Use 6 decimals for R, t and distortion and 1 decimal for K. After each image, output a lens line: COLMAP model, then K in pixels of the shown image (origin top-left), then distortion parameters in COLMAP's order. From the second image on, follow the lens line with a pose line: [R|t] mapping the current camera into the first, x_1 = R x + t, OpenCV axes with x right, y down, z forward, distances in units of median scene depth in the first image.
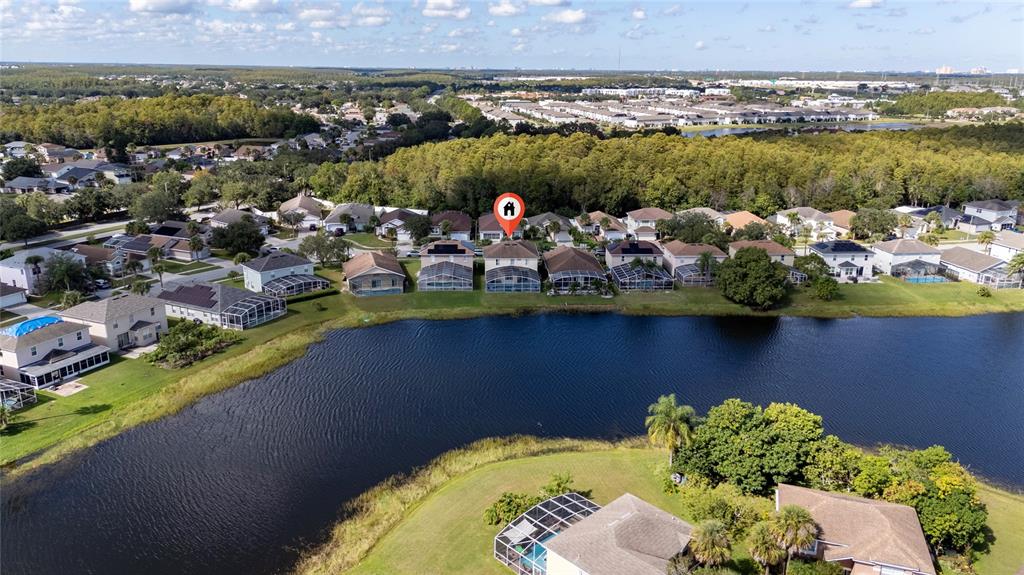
lens RADIAL K [[819.9, 0, 512.0], [0, 819.9, 287.5], [0, 0, 1]] dist [0.038559, -0.014854]
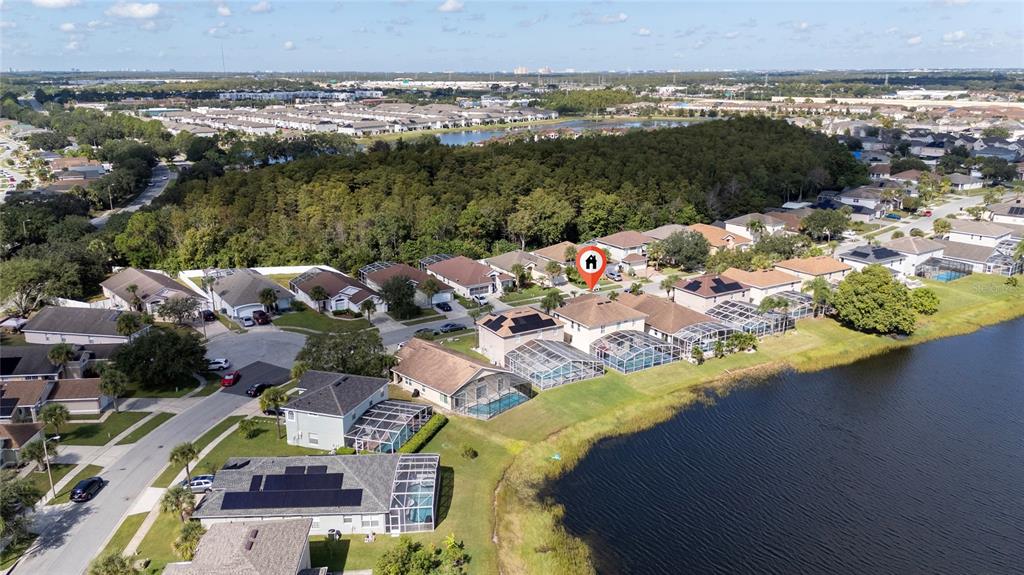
lens RADIAL K [[819.9, 0, 512.0], [0, 819.9, 287.5], [0, 0, 1]] dist [0.038559, -0.014854]
pose [[0.860375, -0.141387, 0.489658, -0.357333], [0.141969, 0.989210, 0.036178, -0.085897], [-0.489489, 0.038390, 0.871164, 0.307704]]
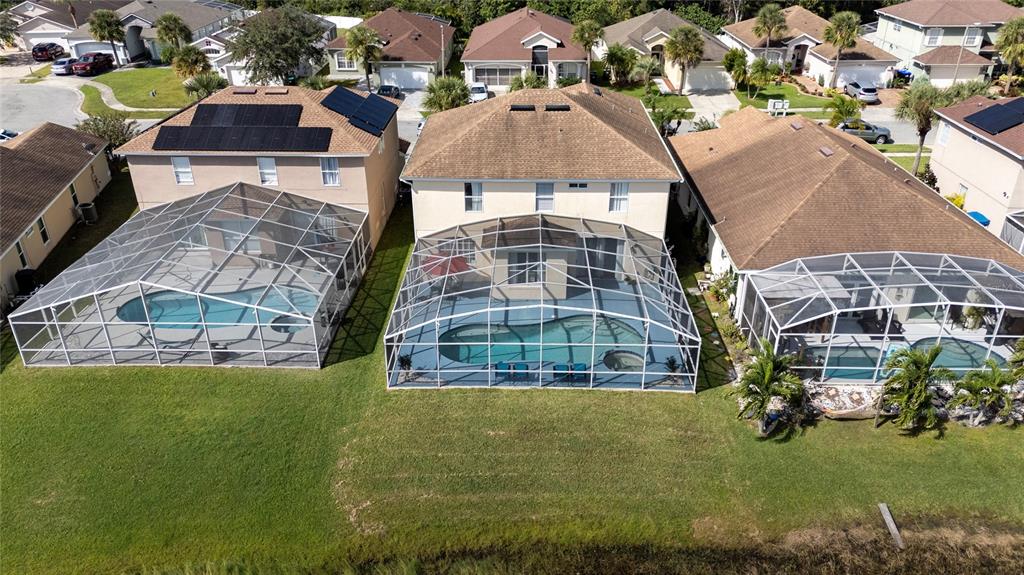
lens RADIAL K [[732.3, 0, 523.4], [0, 732.3, 287.7], [0, 0, 1]] dist [0.005904, -0.001009]
pose [[0.998270, 0.018019, -0.055961, 0.004877], [-0.006164, 0.978705, 0.205179, -0.037048], [0.058467, -0.204480, 0.977123, 0.651171]]
